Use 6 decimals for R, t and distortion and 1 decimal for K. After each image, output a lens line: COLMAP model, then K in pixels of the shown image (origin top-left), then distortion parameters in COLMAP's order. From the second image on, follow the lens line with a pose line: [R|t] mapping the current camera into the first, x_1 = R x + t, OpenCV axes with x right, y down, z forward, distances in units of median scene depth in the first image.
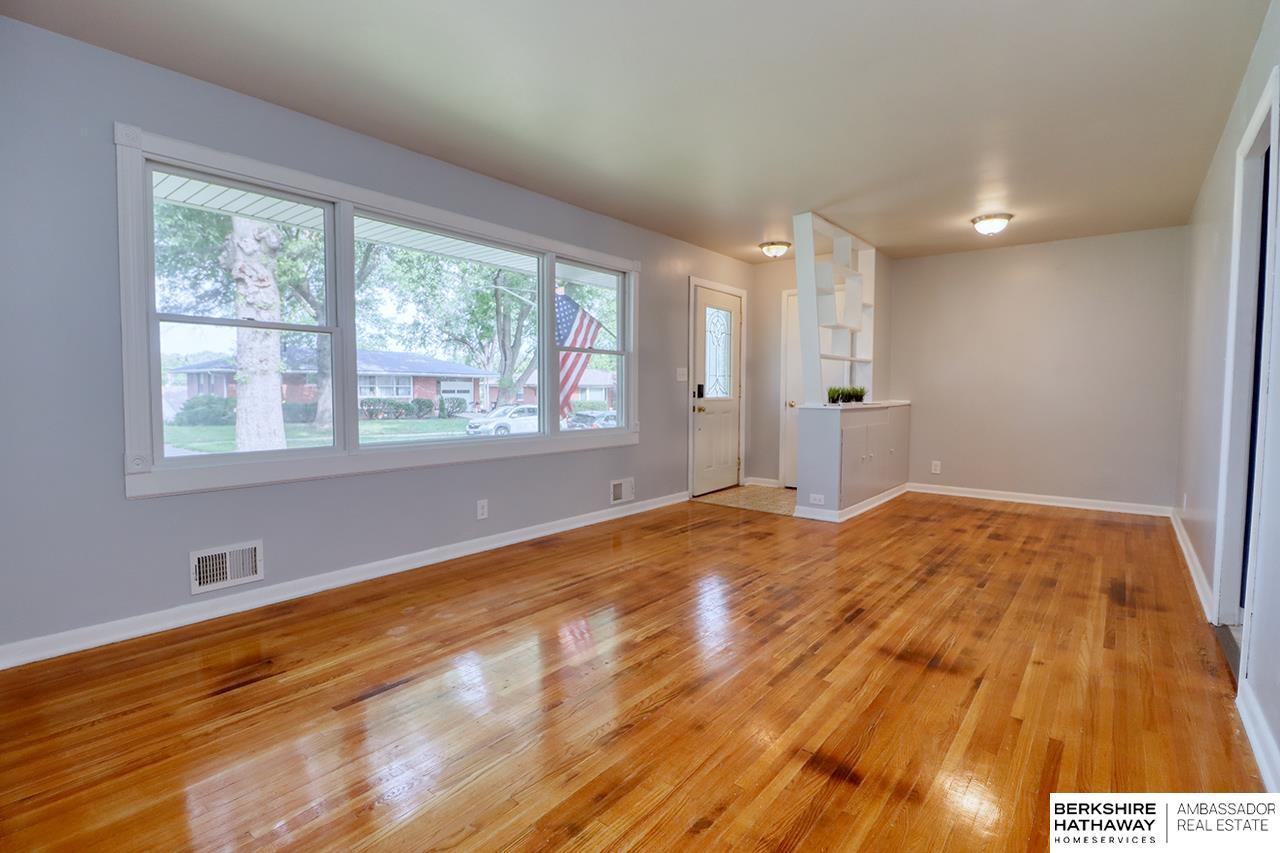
lens RADIAL K [[599.2, 0, 632.2], [0, 599.2, 419.7], [0, 0, 1]] dist [-0.000334, 0.000073]
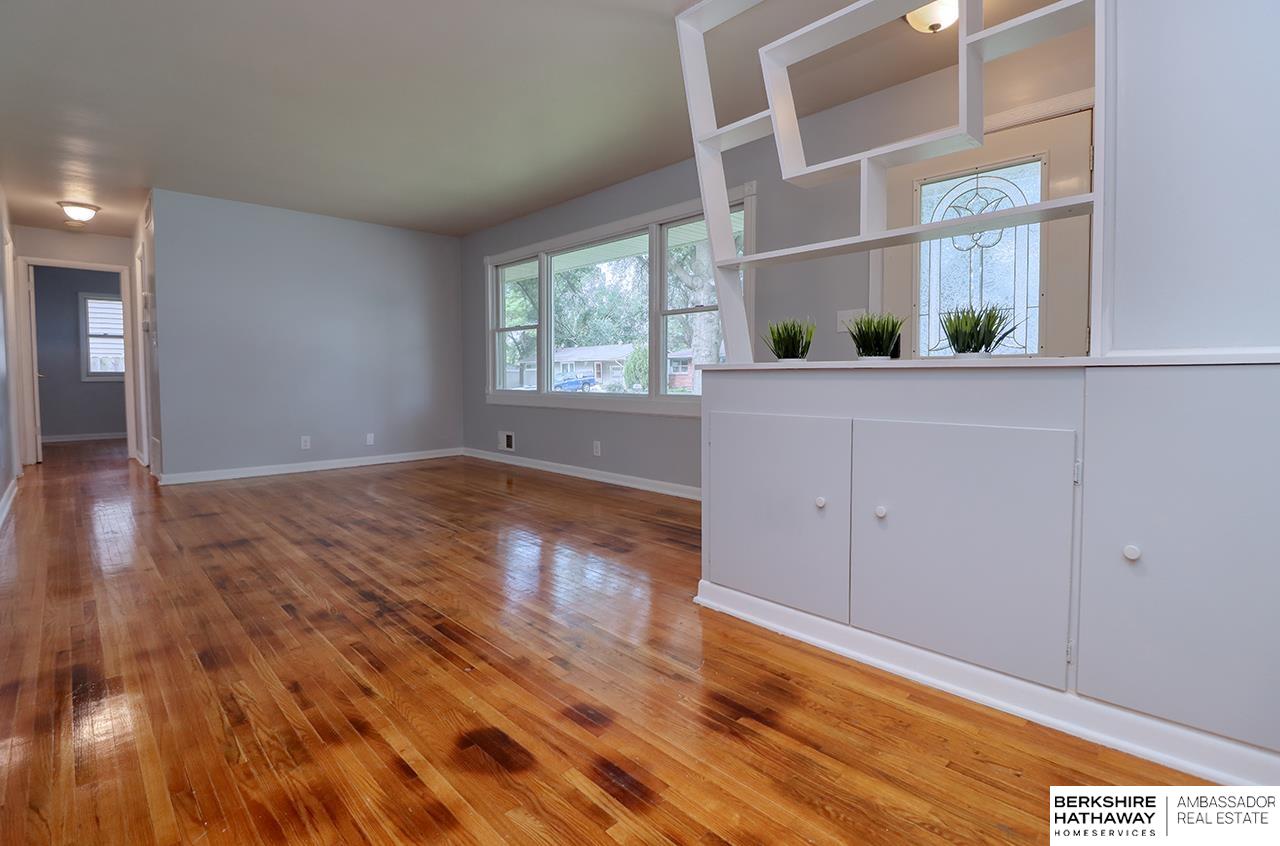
lens RADIAL K [[602.1, 0, 640.0], [0, 602.1, 398.6], [0, 0, 1]] dist [0.002815, -0.000177]
pose [[-0.123009, 0.033221, -0.991849, 1.237279], [-0.045986, 0.998175, 0.039136, -0.016012], [0.991340, 0.050426, -0.121257, 1.495675]]
